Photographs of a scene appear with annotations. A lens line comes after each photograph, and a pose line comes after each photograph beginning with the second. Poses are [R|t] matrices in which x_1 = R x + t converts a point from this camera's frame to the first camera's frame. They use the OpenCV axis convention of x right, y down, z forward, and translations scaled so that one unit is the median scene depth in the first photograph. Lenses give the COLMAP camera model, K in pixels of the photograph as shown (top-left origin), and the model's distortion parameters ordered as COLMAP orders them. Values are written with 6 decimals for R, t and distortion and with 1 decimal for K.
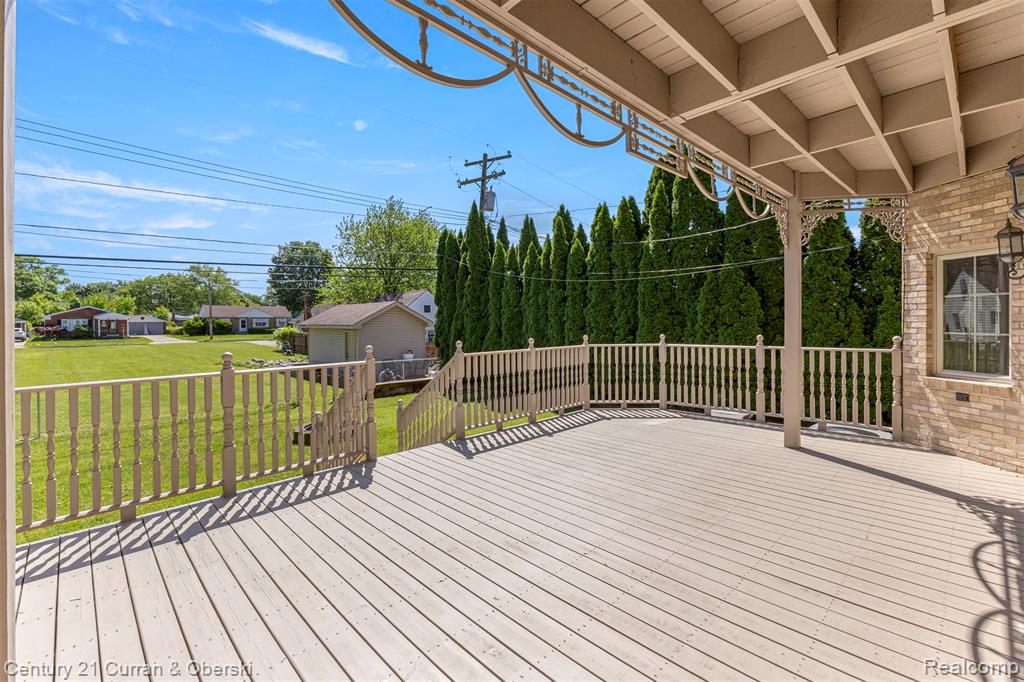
lens RADIAL K [[449.9, 0, 512.2], [0, 449.9, 324.5], [0, 0, 1]] dist [-0.000337, -0.000359]
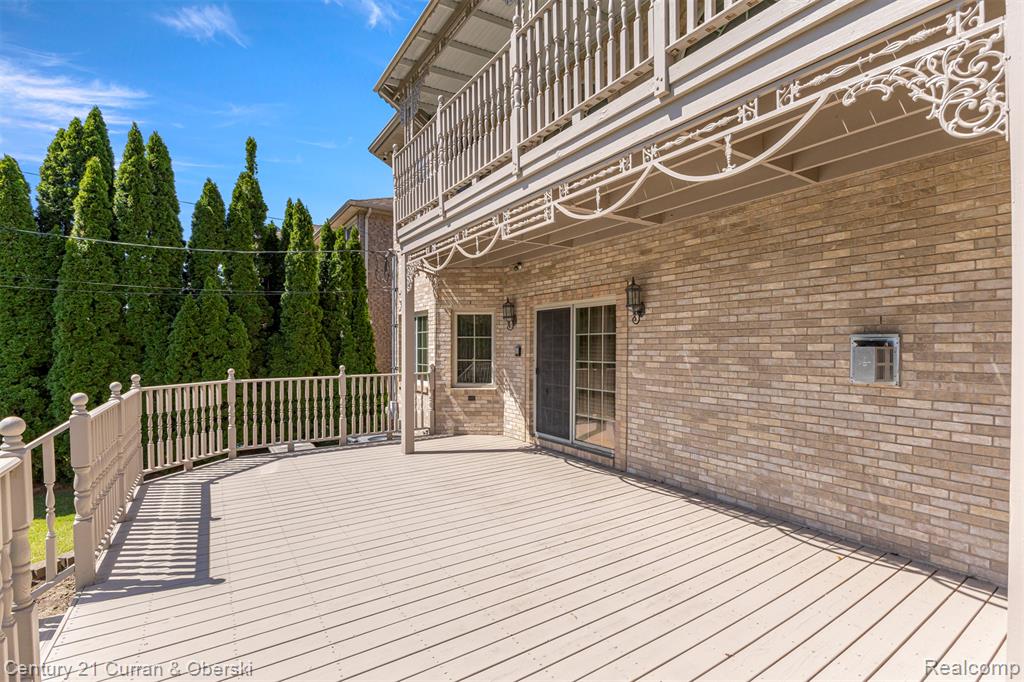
lens RADIAL K [[463.1, 0, 511.9], [0, 463.1, 351.5], [0, 0, 1]] dist [-0.014789, 0.000238]
pose [[0.187319, 0.003936, 0.982291, -0.596279], [0.008667, 0.999946, -0.005659, -0.000027], [-0.982261, 0.009574, 0.187275, 0.482658]]
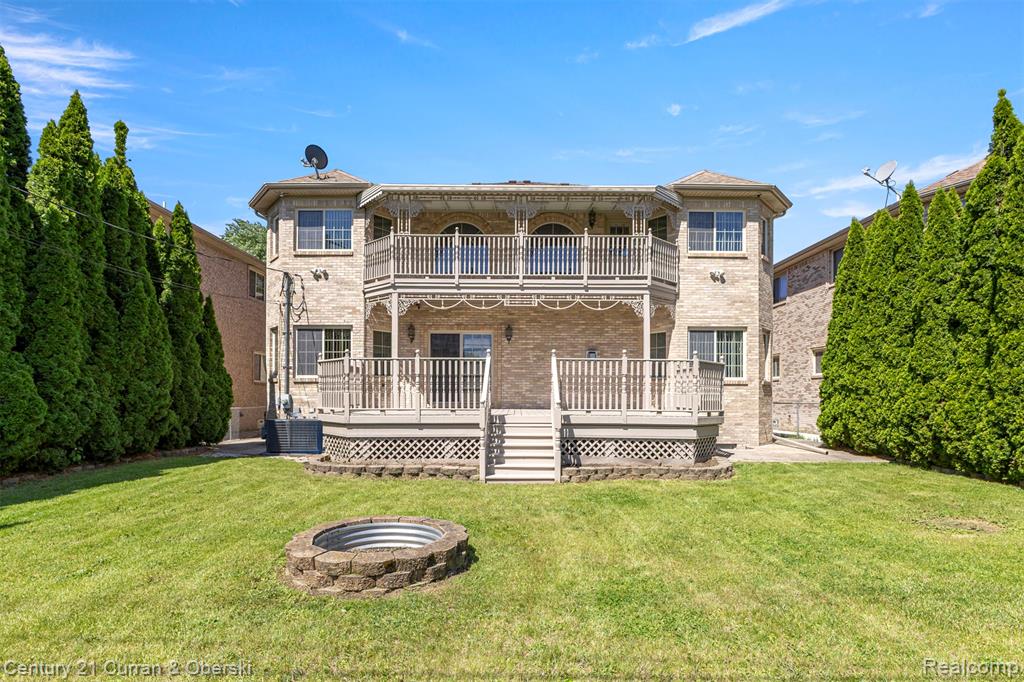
lens RADIAL K [[547.8, 0, 513.5], [0, 547.8, 393.7], [0, 0, 1]] dist [-0.036234, 0.025270]
pose [[-0.711907, 0.010013, 0.702202, -1.775486], [0.011636, 0.999929, -0.002462, 0.246789], [-0.702177, 0.006418, -0.711973, 2.837159]]
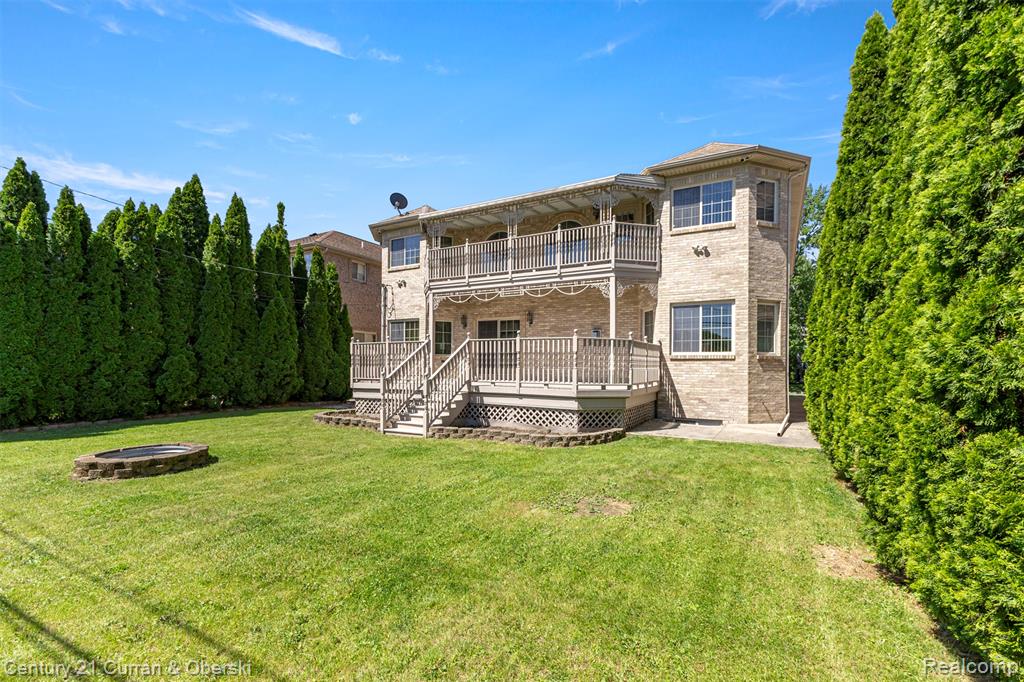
lens RADIAL K [[455.7, 0, 511.6], [0, 455.7, 366.2], [0, 0, 1]] dist [0.001477, 0.000006]
pose [[-0.280272, 0.011505, 0.959852, -2.643400], [0.006549, 0.999928, -0.010073, 0.260245], [-0.959898, 0.003463, -0.280327, 1.504419]]
